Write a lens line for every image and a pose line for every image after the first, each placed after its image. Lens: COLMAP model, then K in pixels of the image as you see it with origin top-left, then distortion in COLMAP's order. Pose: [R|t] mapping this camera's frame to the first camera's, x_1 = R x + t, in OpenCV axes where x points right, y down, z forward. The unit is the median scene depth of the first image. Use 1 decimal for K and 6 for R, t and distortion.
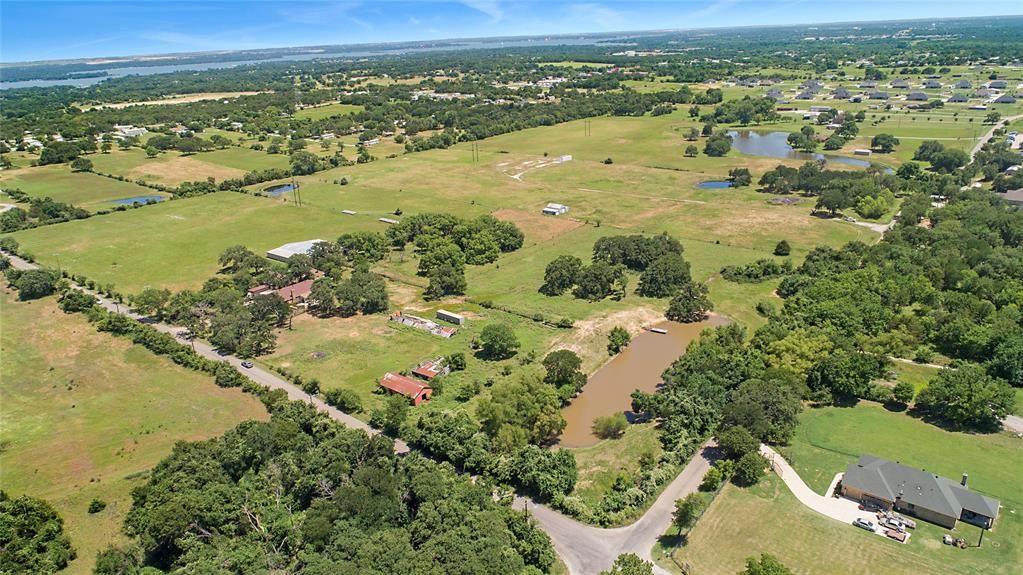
lens RADIAL K [[676.0, 0, 513.9], [0, 676.0, 286.7], [0, 0, 1]] dist [-0.022403, 0.006393]
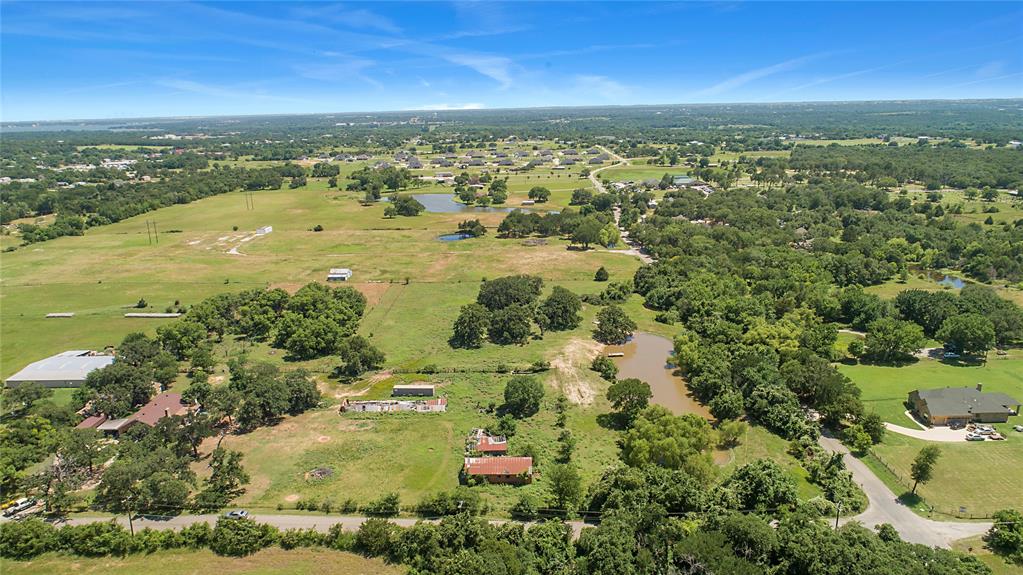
lens RADIAL K [[676.0, 0, 513.9], [0, 676.0, 286.7], [0, 0, 1]] dist [-0.022403, 0.006393]
pose [[0.793913, -0.129552, 0.594069, -0.208041], [0.198958, 0.978602, -0.052478, -0.005018], [-0.574559, 0.159857, 0.802700, 0.112010]]
